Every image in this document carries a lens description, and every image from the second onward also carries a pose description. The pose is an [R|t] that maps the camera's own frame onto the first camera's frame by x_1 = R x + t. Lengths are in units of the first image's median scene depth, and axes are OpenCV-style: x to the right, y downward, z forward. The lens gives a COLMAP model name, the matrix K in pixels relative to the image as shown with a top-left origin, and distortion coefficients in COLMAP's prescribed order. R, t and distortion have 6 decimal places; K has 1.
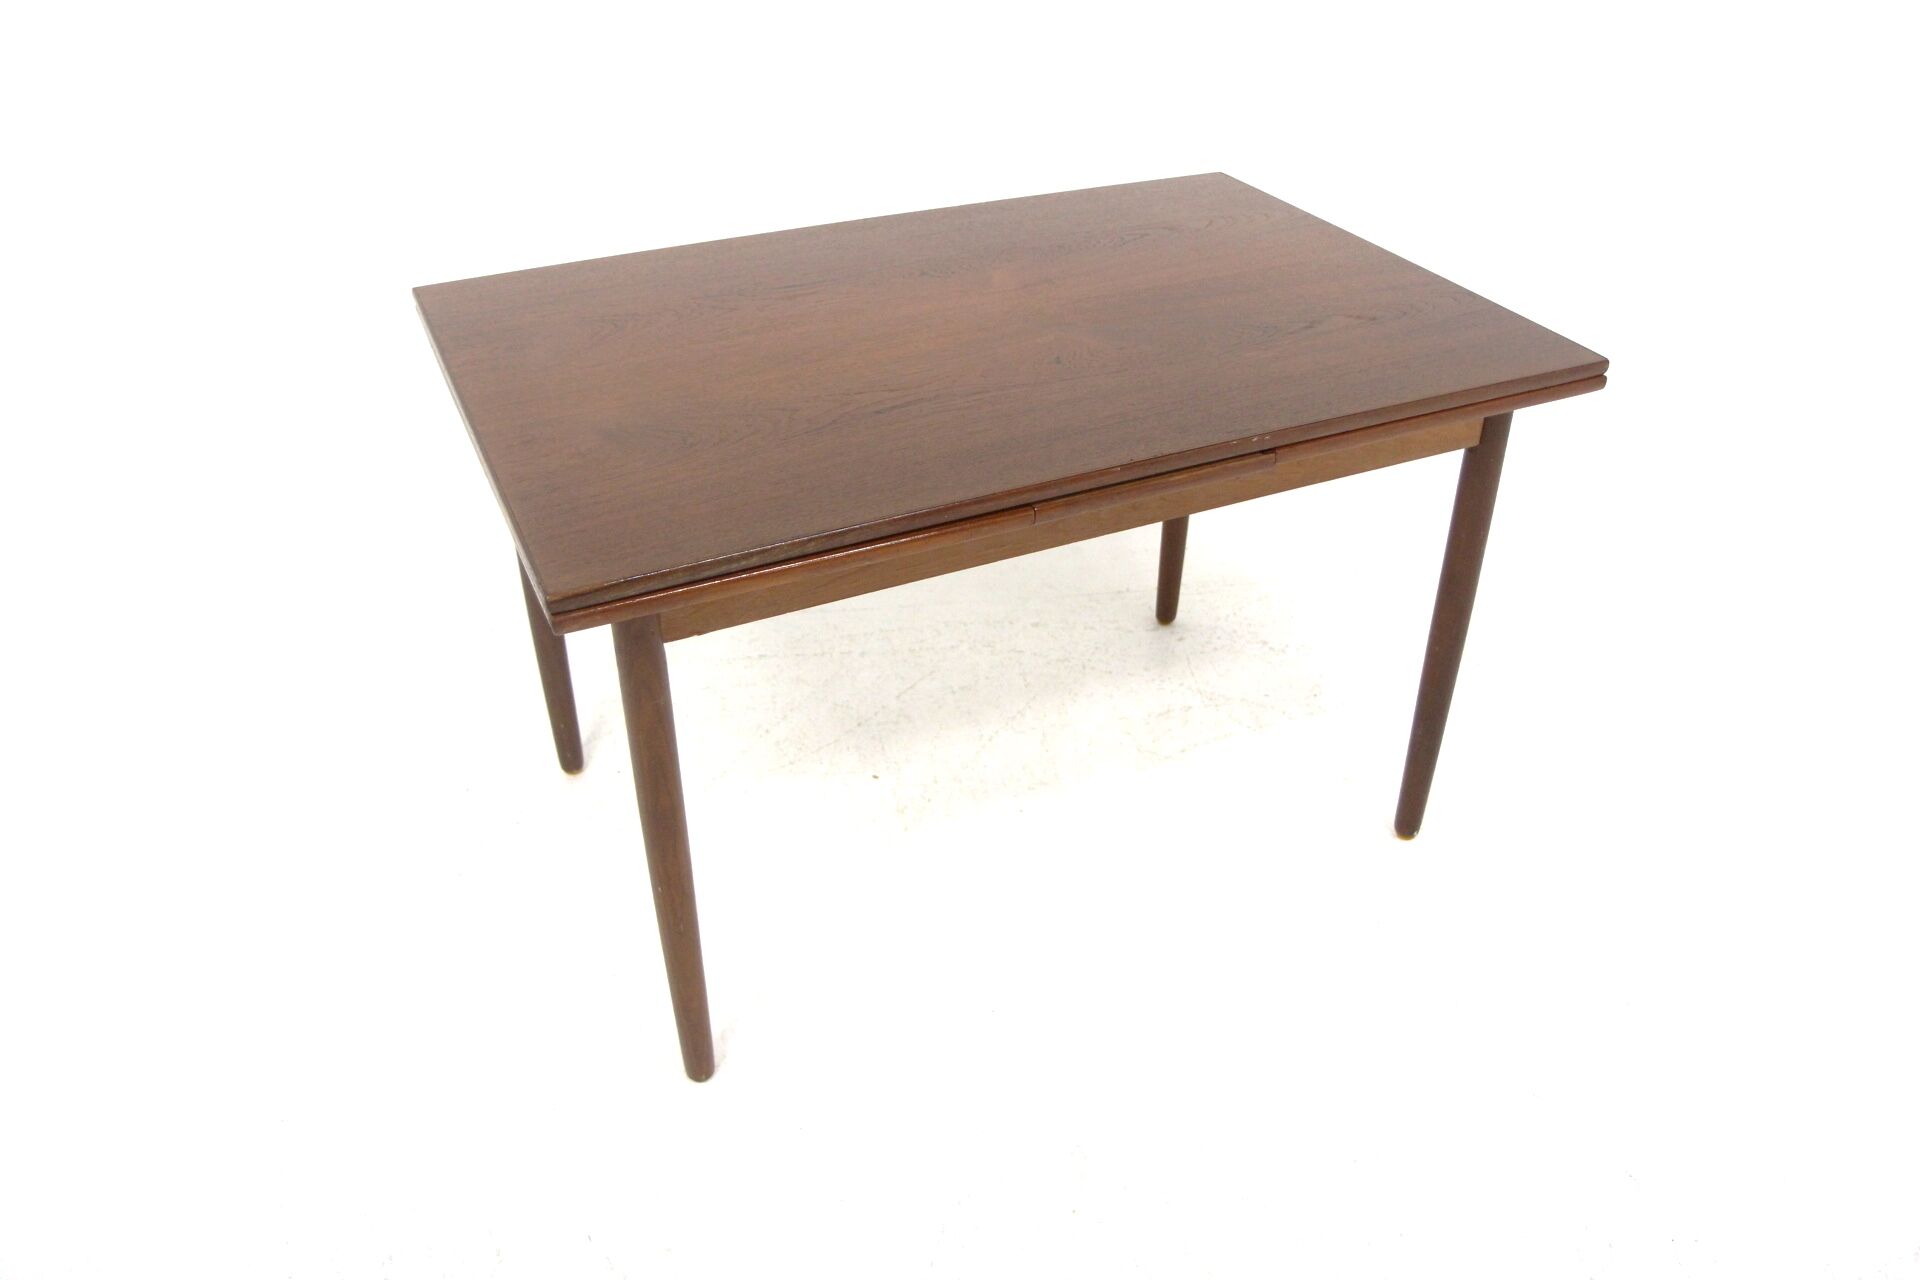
lens RADIAL K [[1511.5, 0, 960.0], [0, 1511.5, 640.0], [0, 0, 1]] dist [-0.003428, -0.001459]
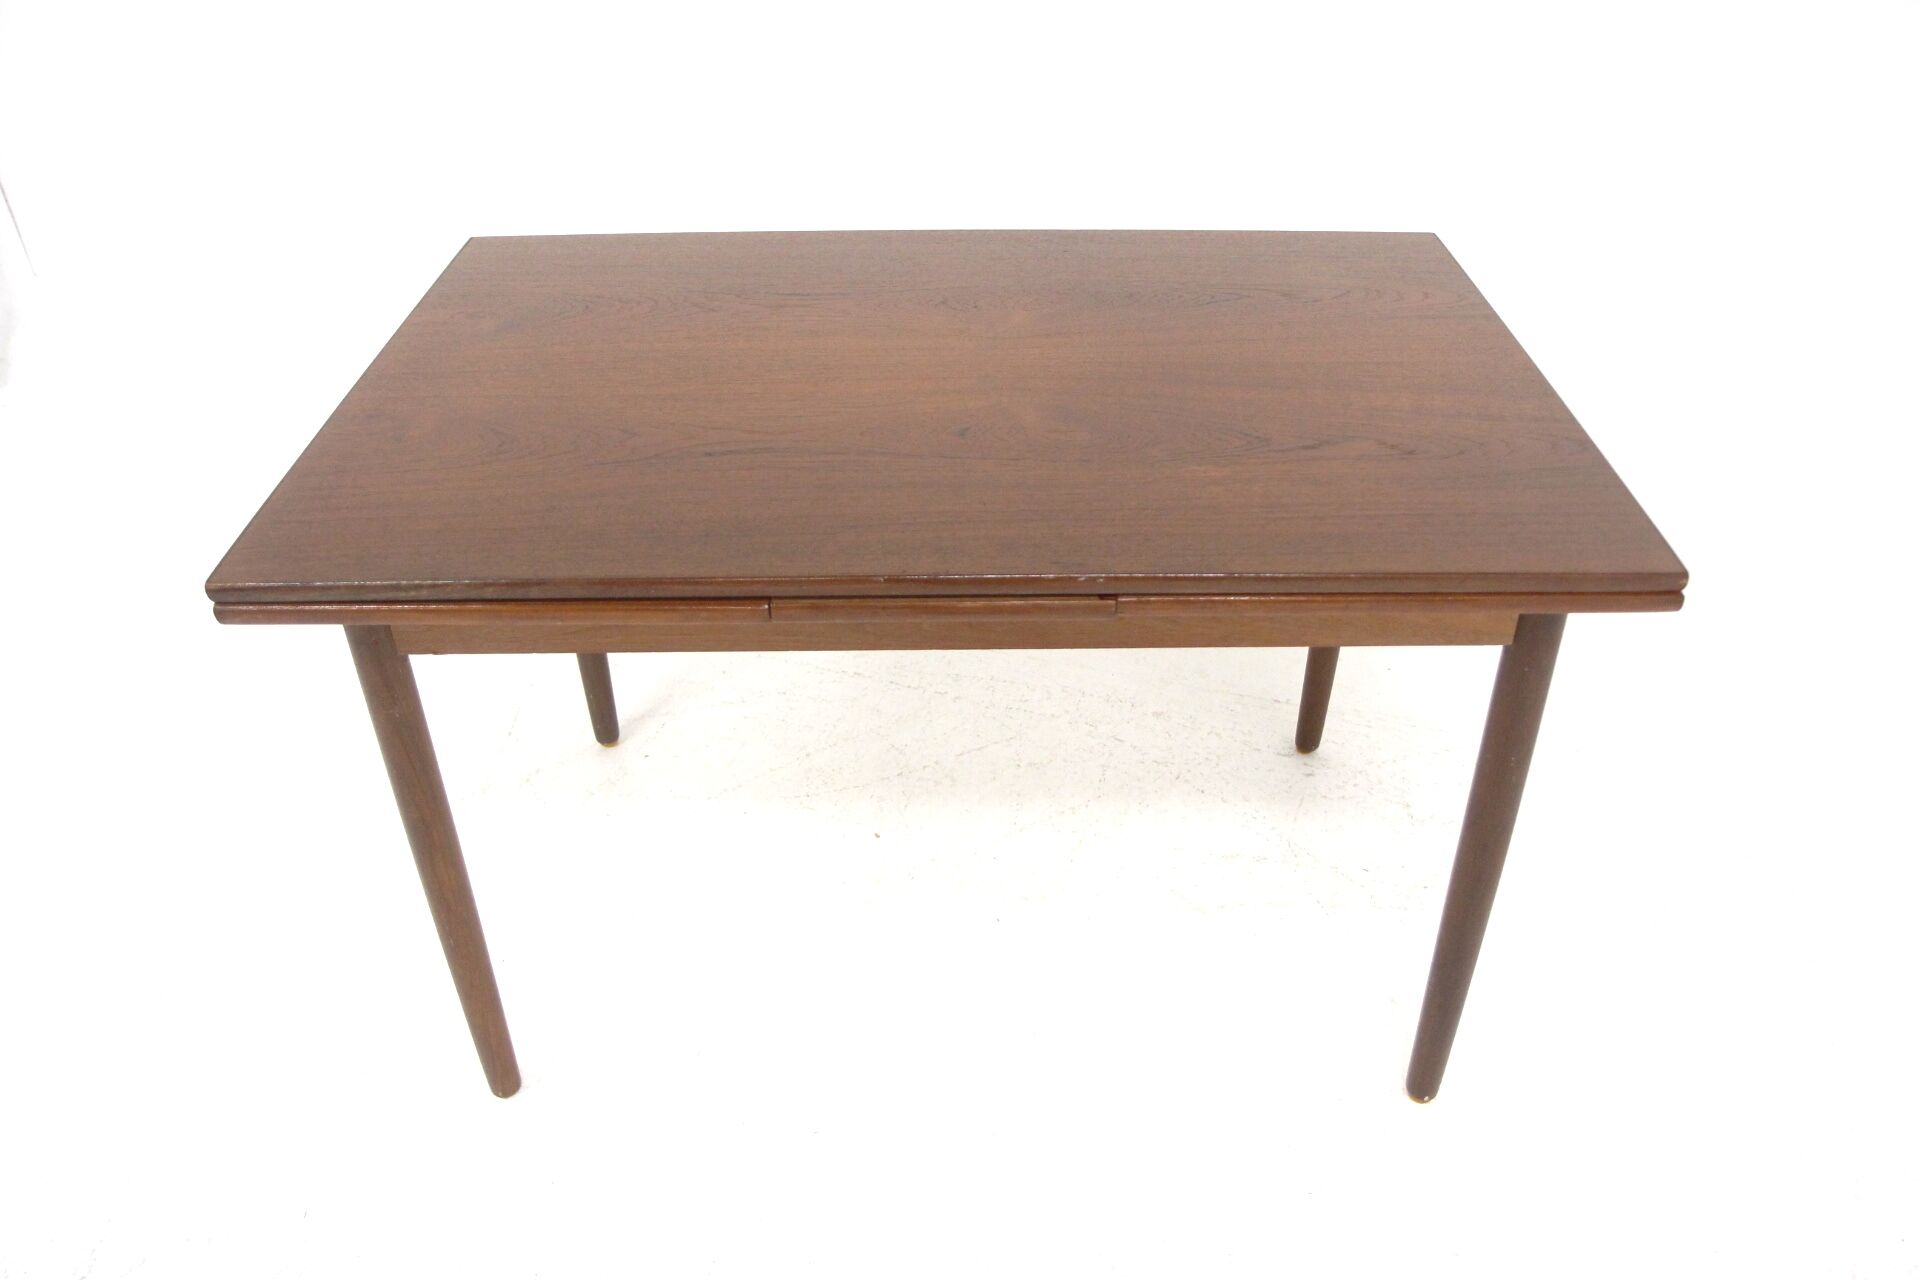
lens RADIAL K [[1473.2, 0, 960.0], [0, 1473.2, 640.0], [0, 0, 1]] dist [0.001299, 0.000118]
pose [[0.902019, 0.232703, -0.363608, 0.362002], [-0.226110, 0.972174, 0.061254, -0.114932], [0.367745, 0.026963, 0.929536, 0.229277]]
